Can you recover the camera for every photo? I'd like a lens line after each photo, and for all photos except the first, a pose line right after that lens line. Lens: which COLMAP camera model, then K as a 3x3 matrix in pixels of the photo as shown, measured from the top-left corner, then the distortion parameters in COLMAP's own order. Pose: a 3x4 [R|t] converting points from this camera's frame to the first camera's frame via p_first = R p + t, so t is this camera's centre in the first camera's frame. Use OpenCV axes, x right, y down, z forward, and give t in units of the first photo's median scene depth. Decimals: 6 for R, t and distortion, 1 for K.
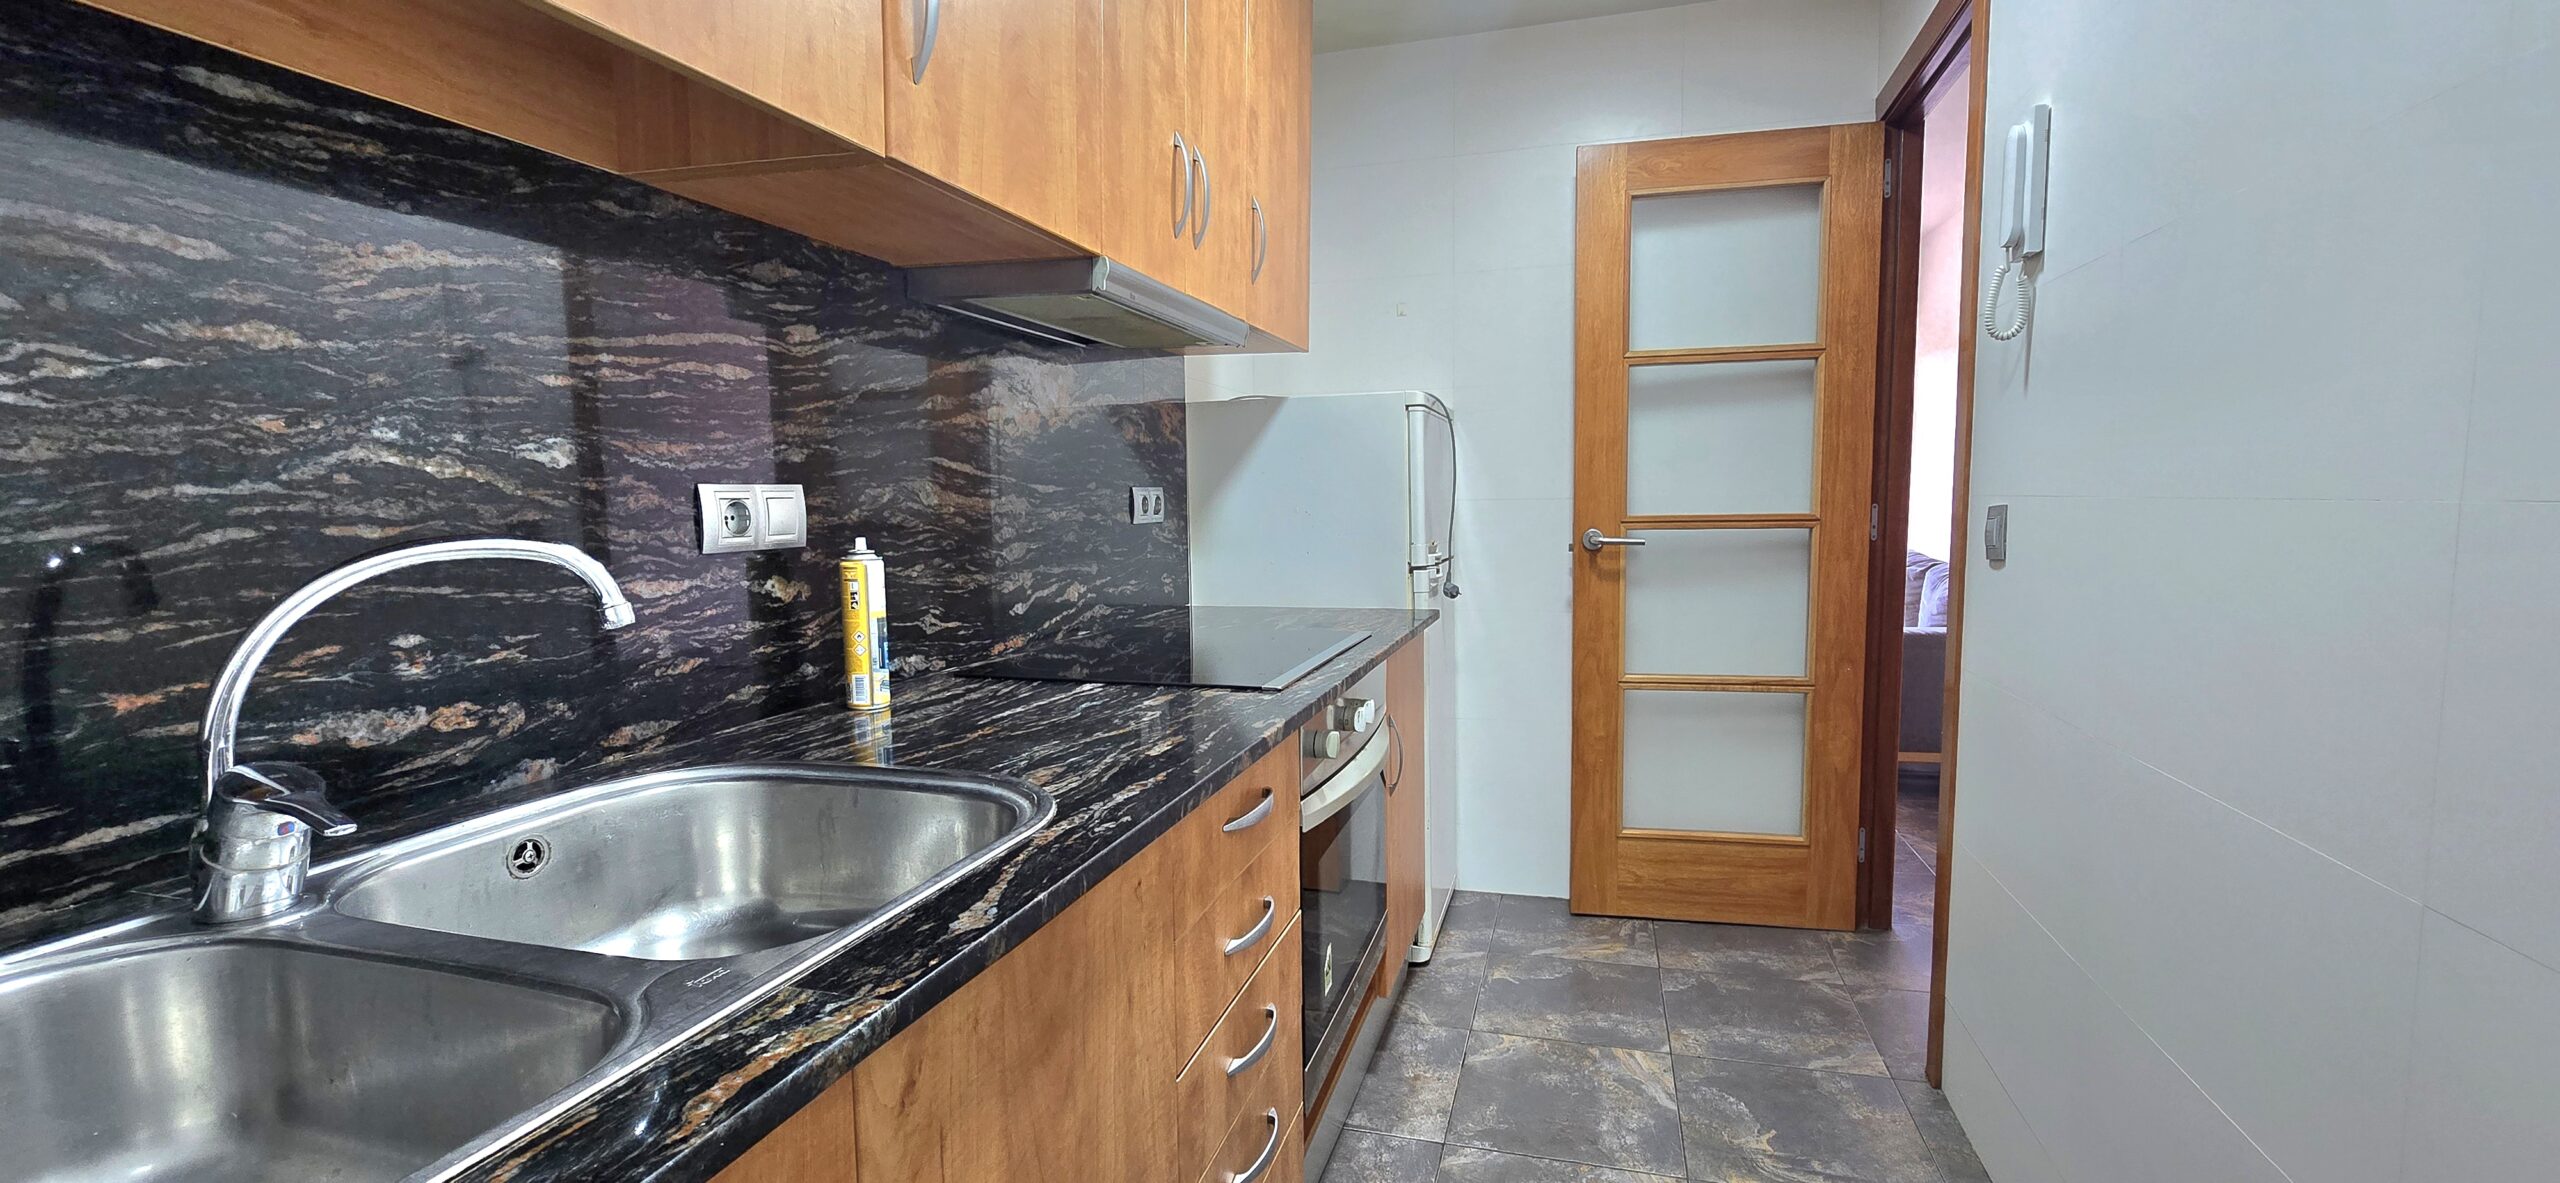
lens RADIAL K [[1051.0, 0, 1280.0], [0, 1051.0, 591.5], [0, 0, 1]] dist [-0.001226, -0.000064]
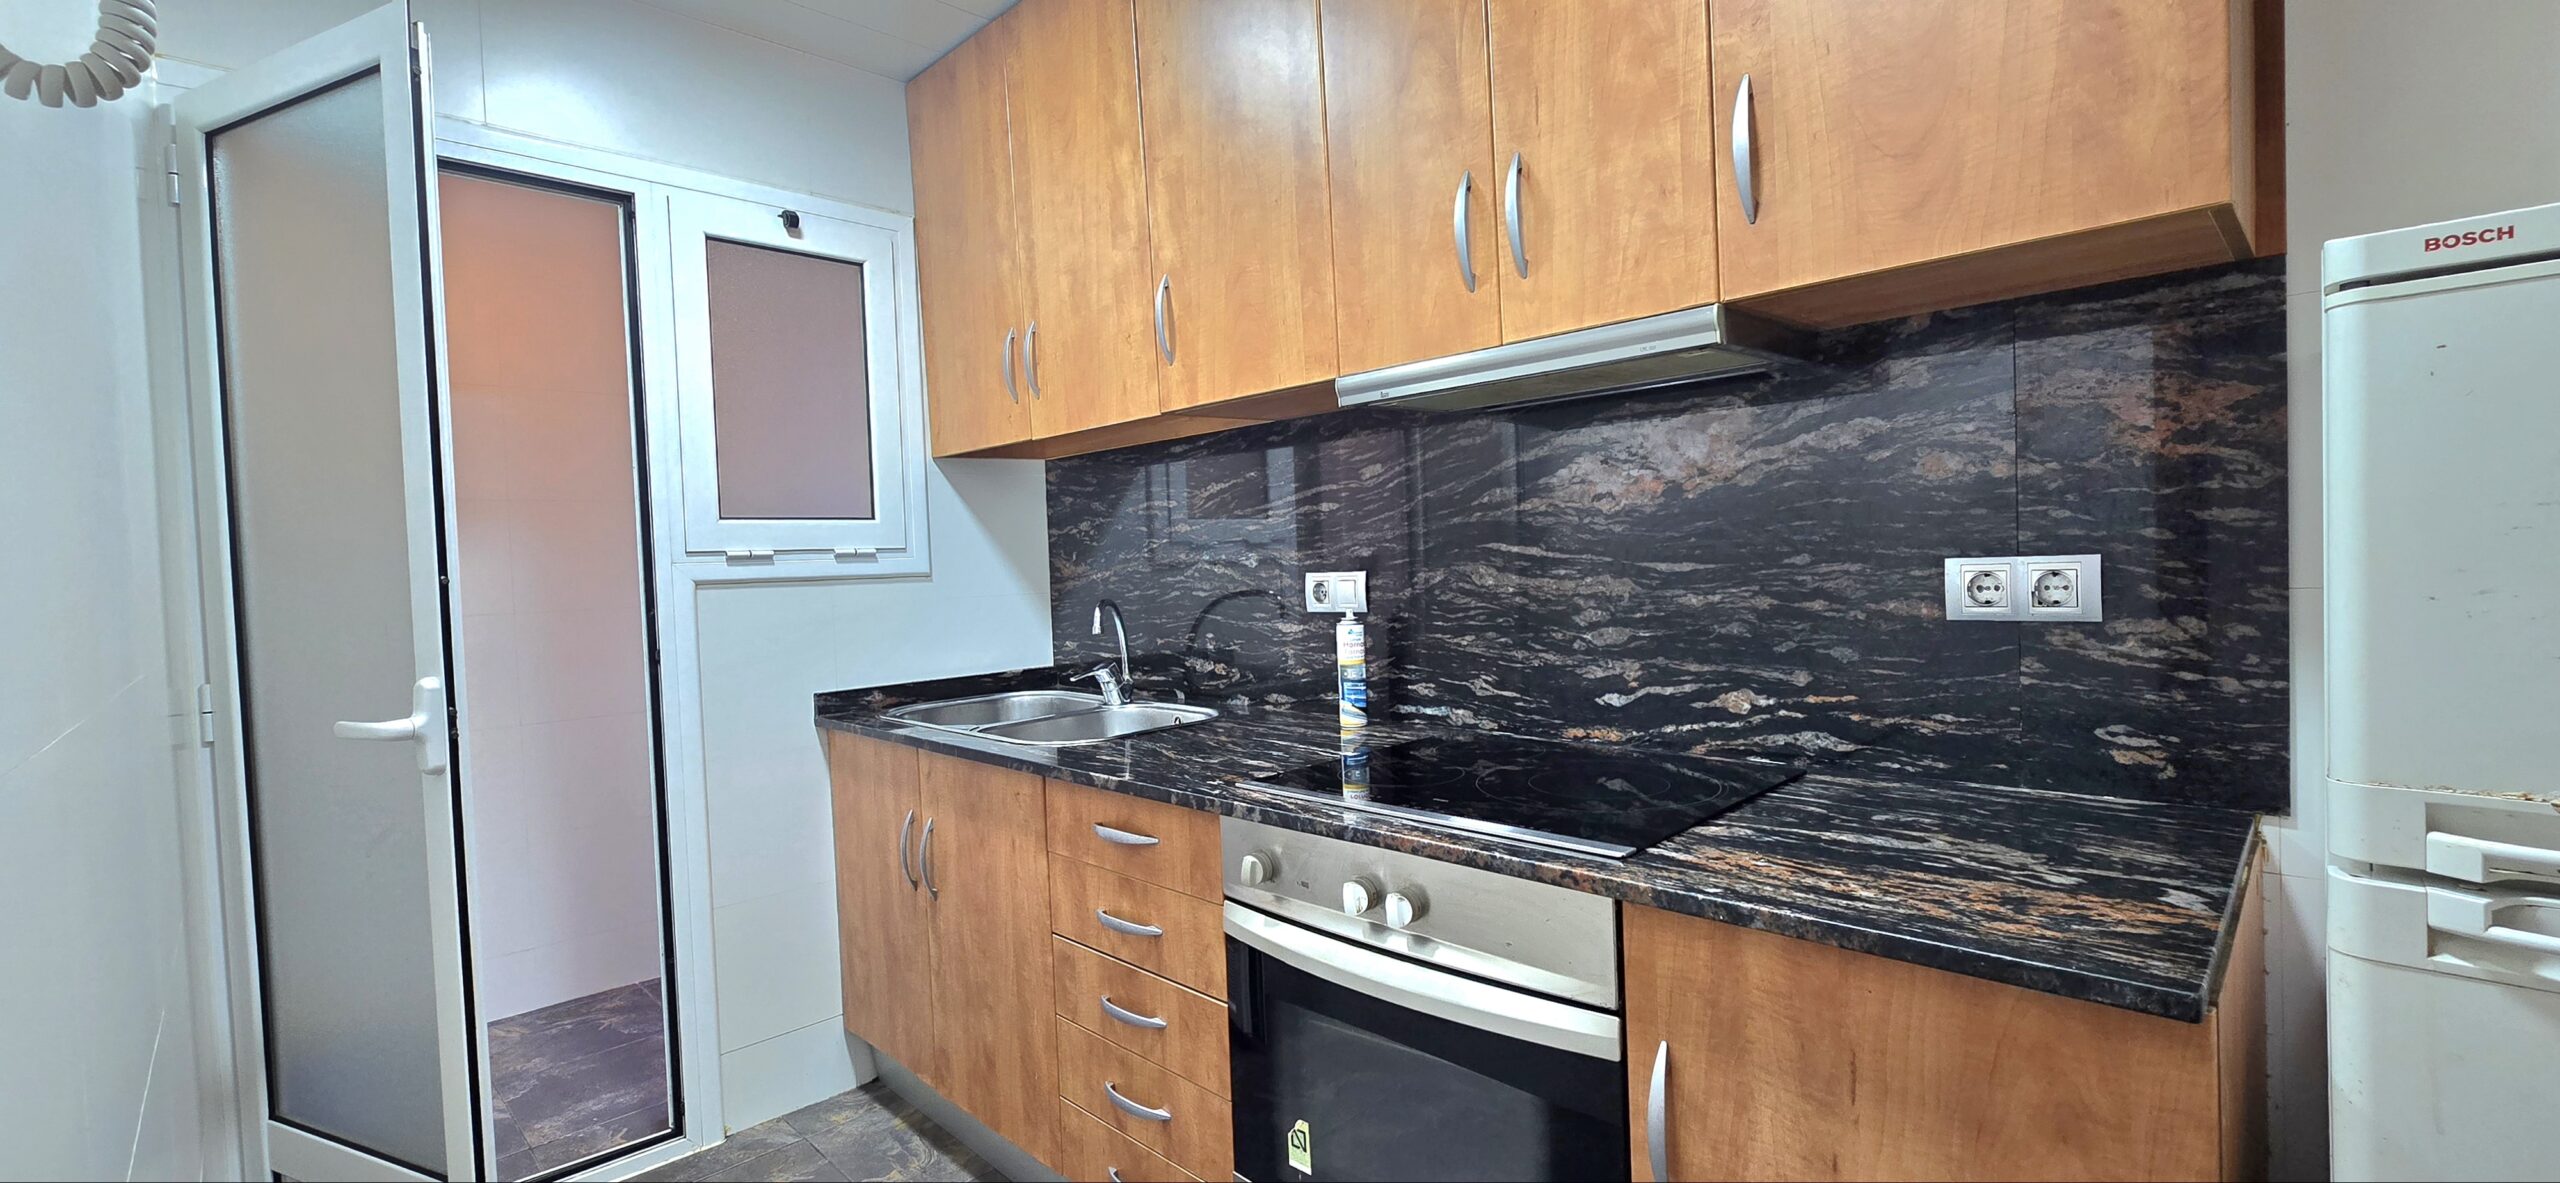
lens RADIAL K [[1051.0, 0, 1280.0], [0, 1051.0, 591.5], [0, 0, 1]] dist [-0.001226, -0.000064]
pose [[-0.461833, 0.057429, -0.885106, 0.752368], [-0.038865, 0.995633, 0.084879, -0.156578], [0.886115, 0.073599, -0.457584, 1.262961]]
